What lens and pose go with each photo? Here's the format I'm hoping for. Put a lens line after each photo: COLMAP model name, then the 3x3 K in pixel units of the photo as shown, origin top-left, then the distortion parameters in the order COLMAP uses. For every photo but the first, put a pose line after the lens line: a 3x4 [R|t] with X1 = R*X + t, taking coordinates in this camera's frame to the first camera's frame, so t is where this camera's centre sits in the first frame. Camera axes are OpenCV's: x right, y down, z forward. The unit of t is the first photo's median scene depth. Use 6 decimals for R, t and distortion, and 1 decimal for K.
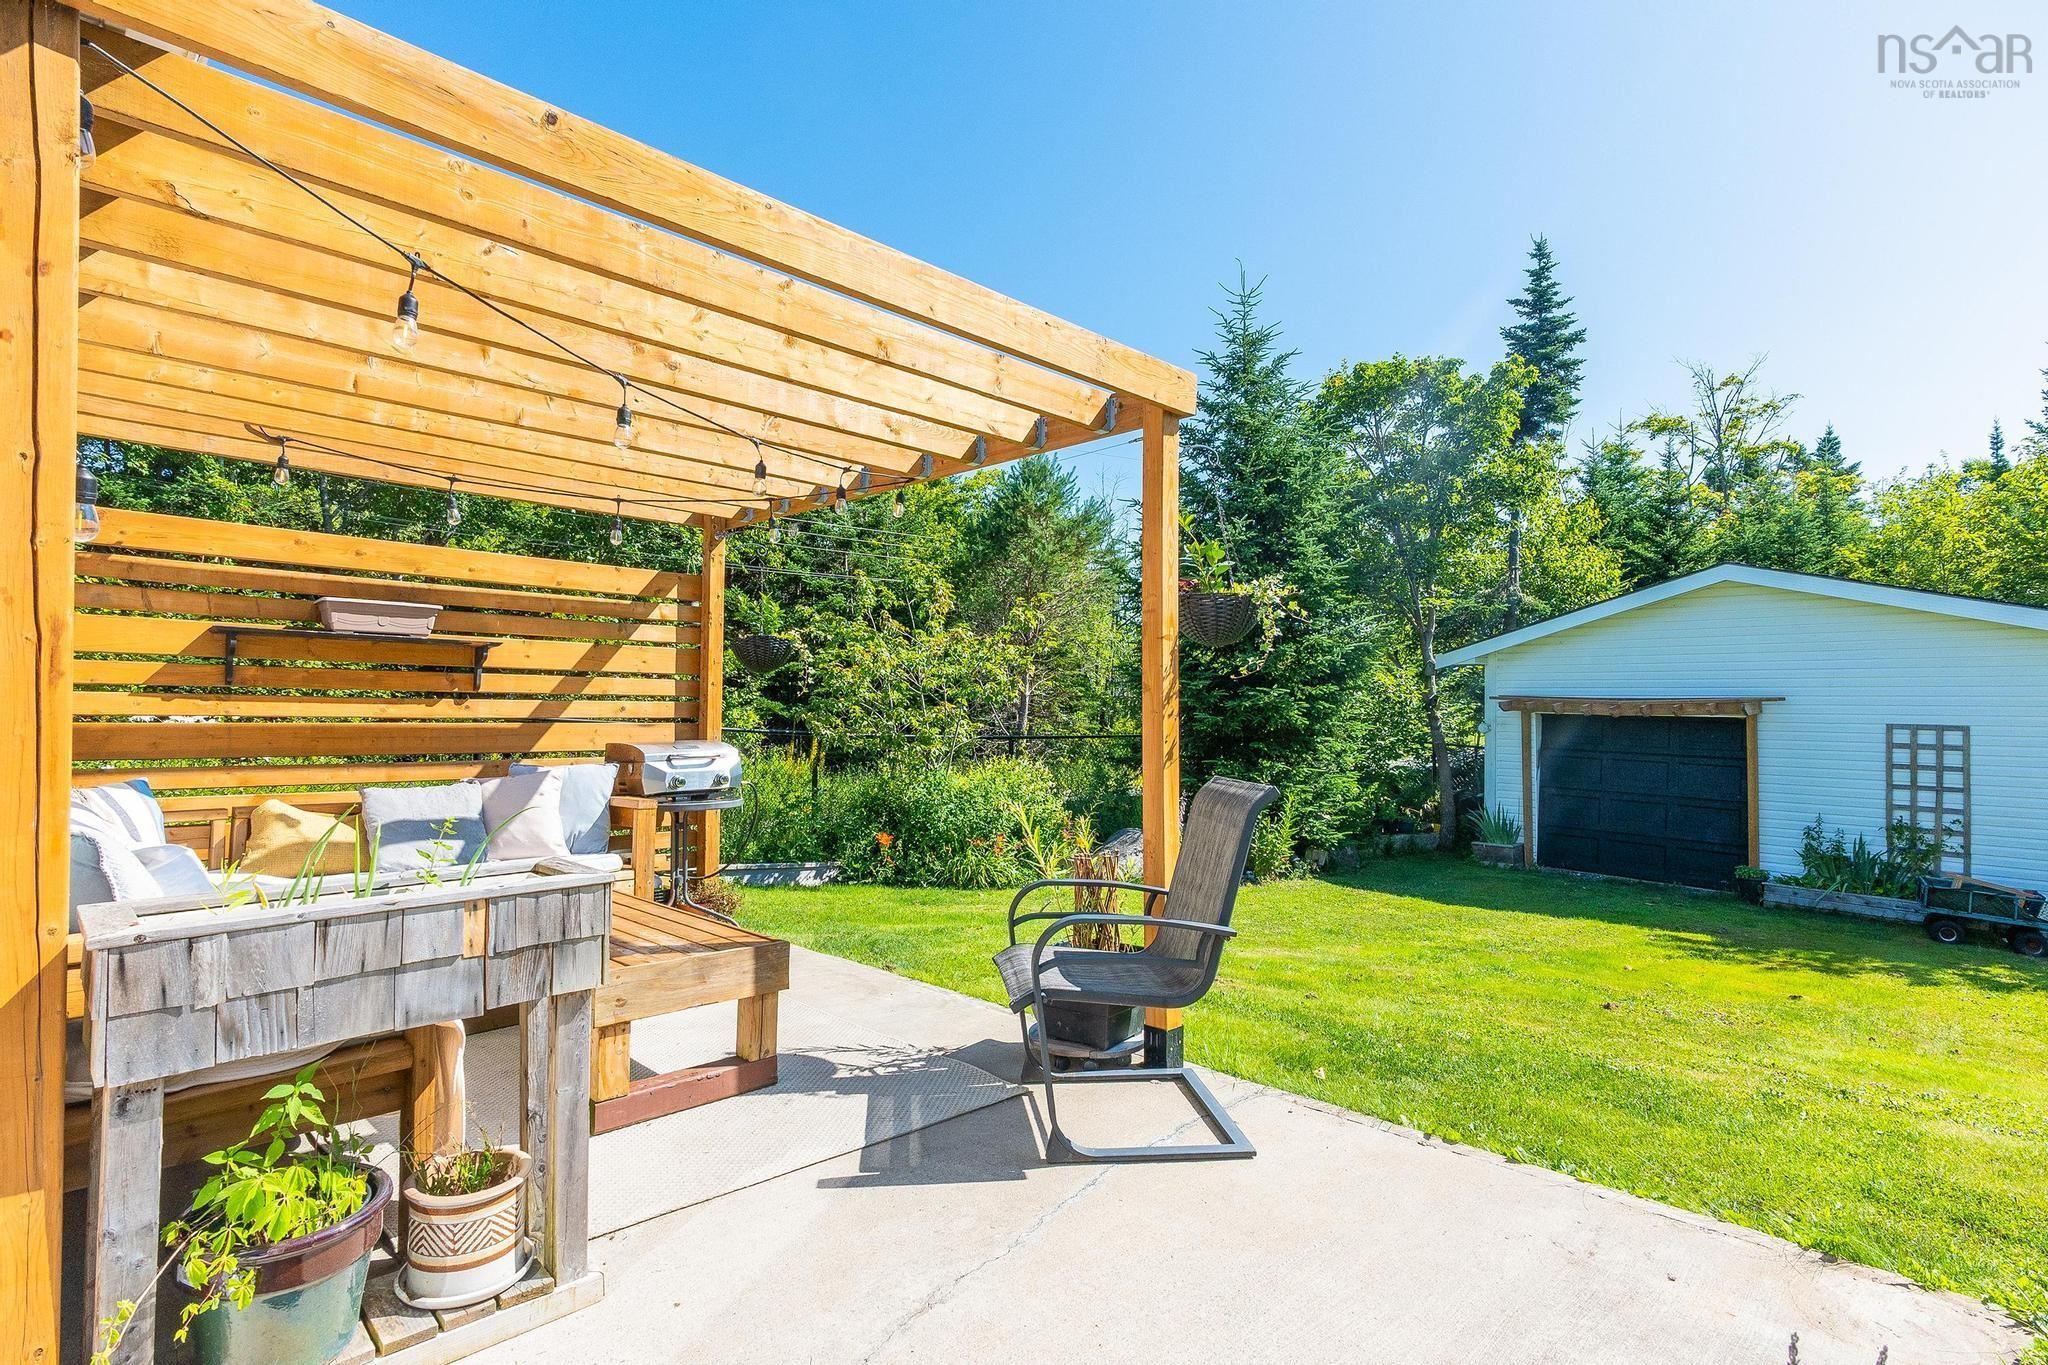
lens RADIAL K [[1015.0, 0, 1031.6], [0, 1015.0, 674.7], [0, 0, 1]] dist [-0.005588, 0.004308]
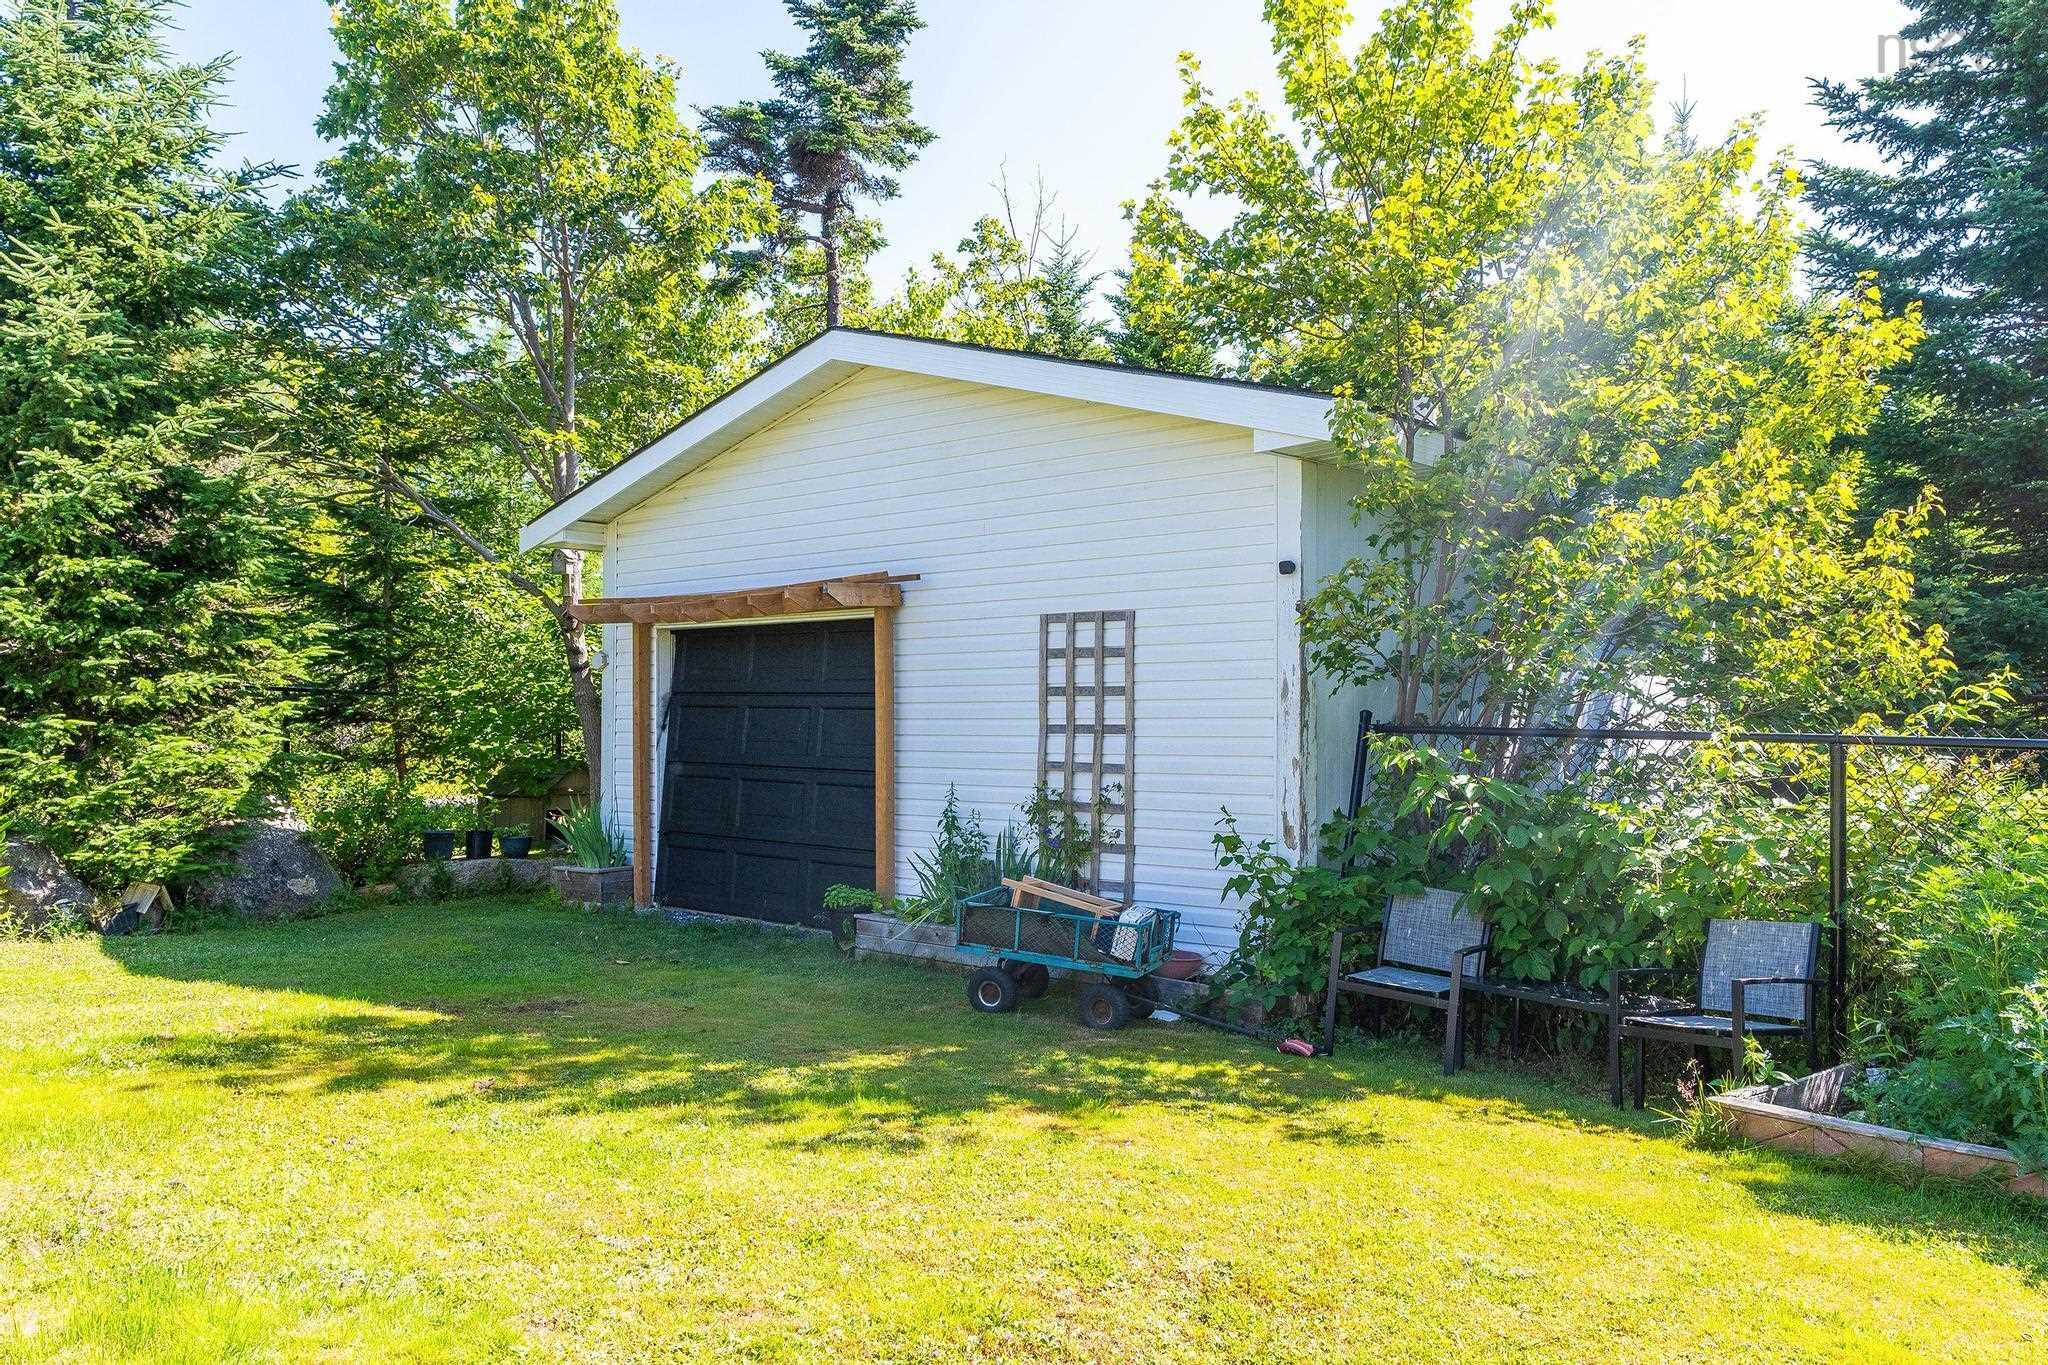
lens RADIAL K [[1457.9, 0, 1024.2], [0, 1457.9, 684.9], [0, 0, 1]] dist [0.002650, 0.000886]
pose [[0.981881, -0.002410, 0.189483, 0.769449], [0.001663, 0.999990, 0.004100, 0.093223], [-0.189491, -0.003710, 0.981875, 0.262060]]
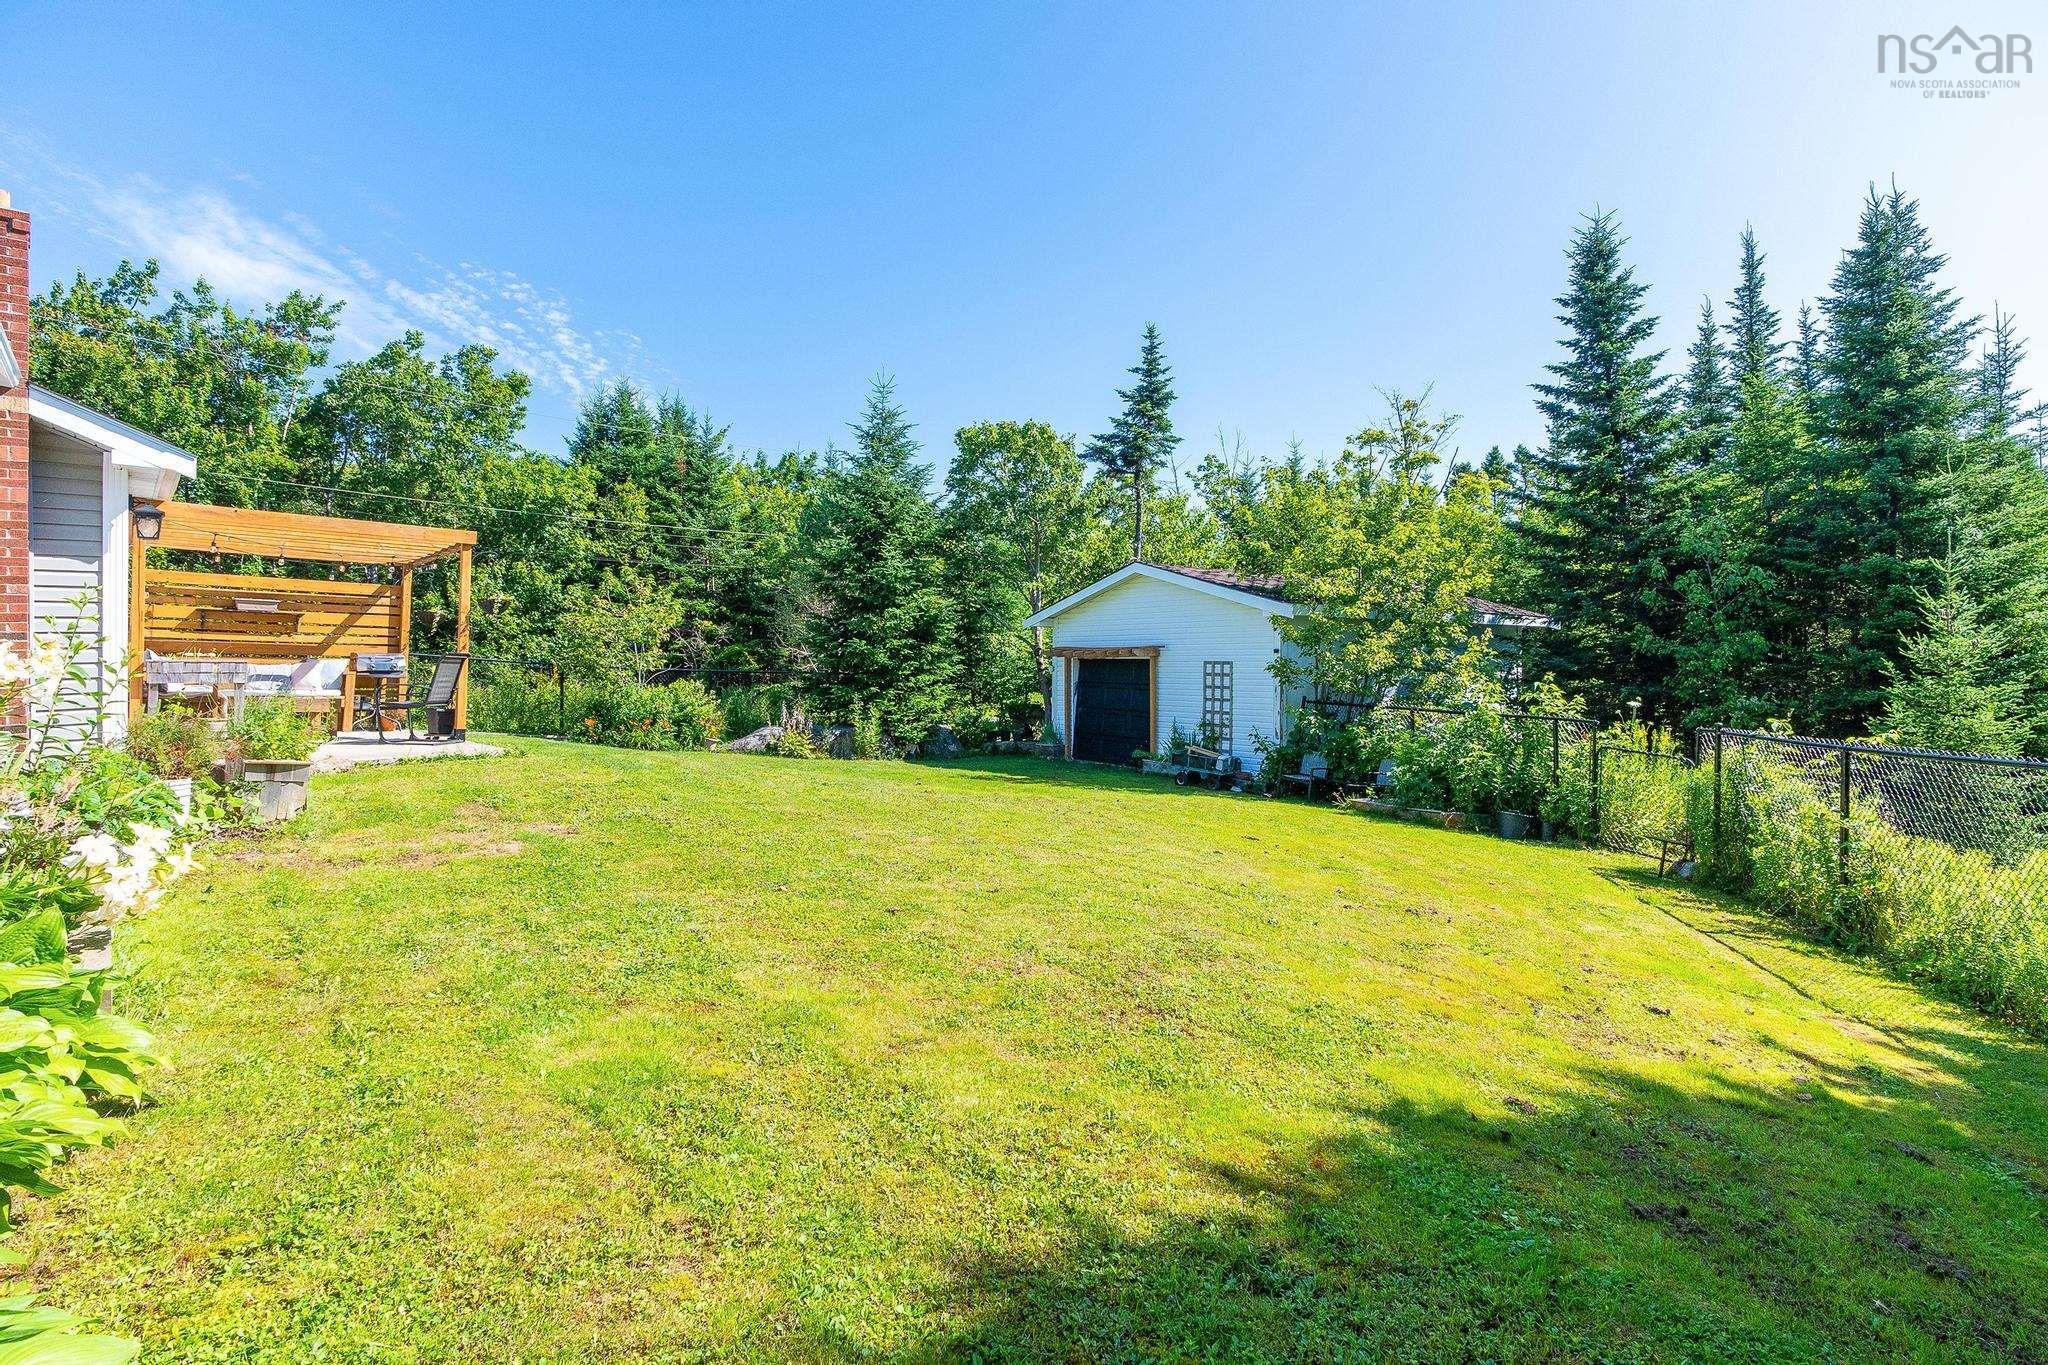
lens RADIAL K [[1015.0, 0, 1020.1], [0, 1015.0, 628.4], [0, 0, 1]] dist [-0.005588, 0.004308]
pose [[0.997917, -0.000558, -0.064516, 0.731686], [-0.000334, 0.999904, -0.013821, 0.020479], [0.064518, 0.013814, 0.997821, -0.739738]]
